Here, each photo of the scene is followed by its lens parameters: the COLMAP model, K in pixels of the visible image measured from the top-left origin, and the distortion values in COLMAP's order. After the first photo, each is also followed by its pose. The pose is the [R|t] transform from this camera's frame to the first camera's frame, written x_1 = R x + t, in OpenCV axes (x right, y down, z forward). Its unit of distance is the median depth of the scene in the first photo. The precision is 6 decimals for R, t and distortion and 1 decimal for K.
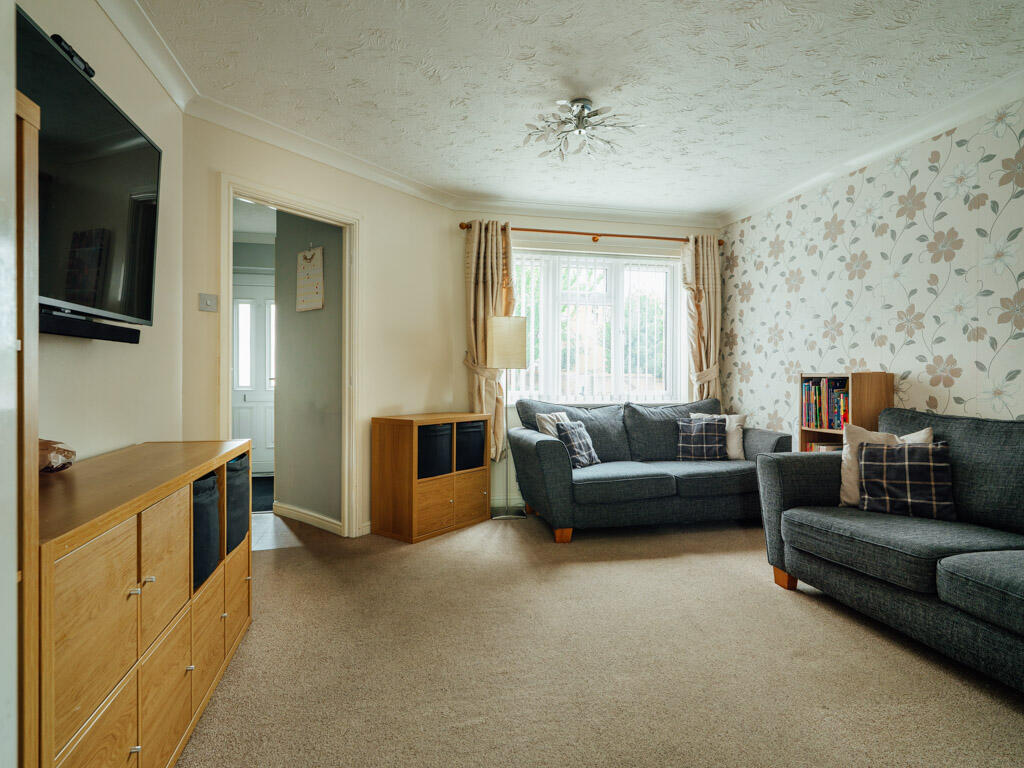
lens RADIAL K [[556.1, 0, 511.1], [0, 556.1, 374.7], [0, 0, 1]] dist [0.000881, 0.000164]
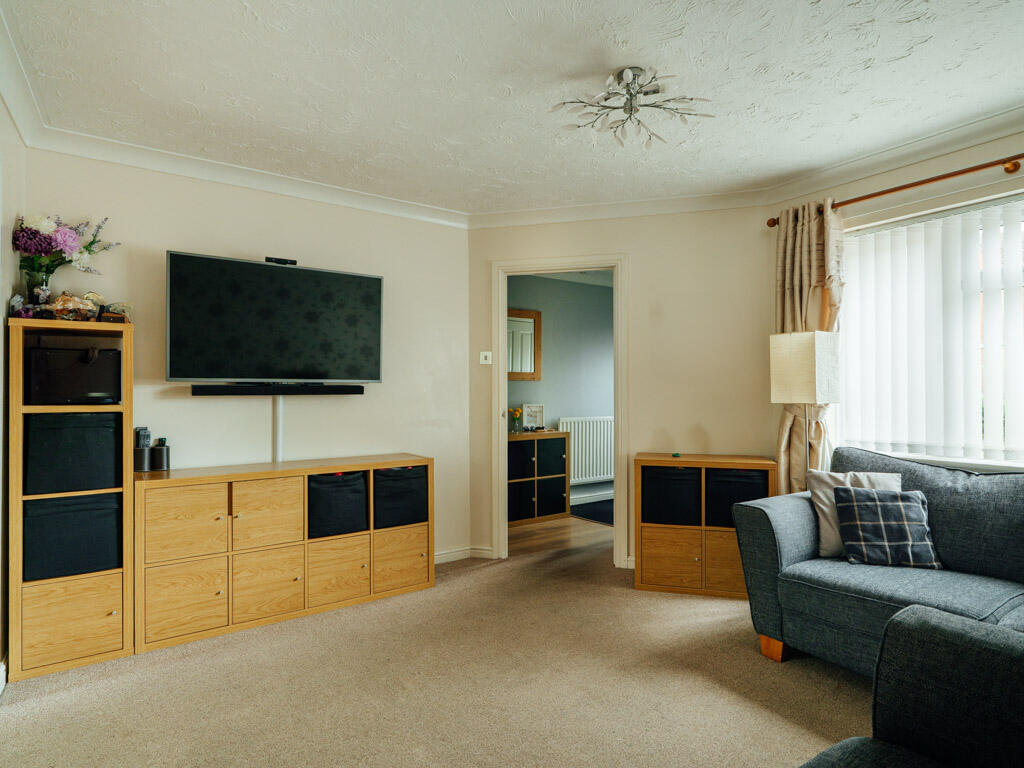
lens RADIAL K [[563.5, 0, 511.7], [0, 563.5, 387.5], [0, 0, 1]] dist [0.003281, 0.001166]
pose [[0.378328, -0.015652, -0.925539, 0.591927], [0.005026, 0.999877, -0.014855, -0.025765], [0.925658, 0.000968, 0.378360, 0.405660]]
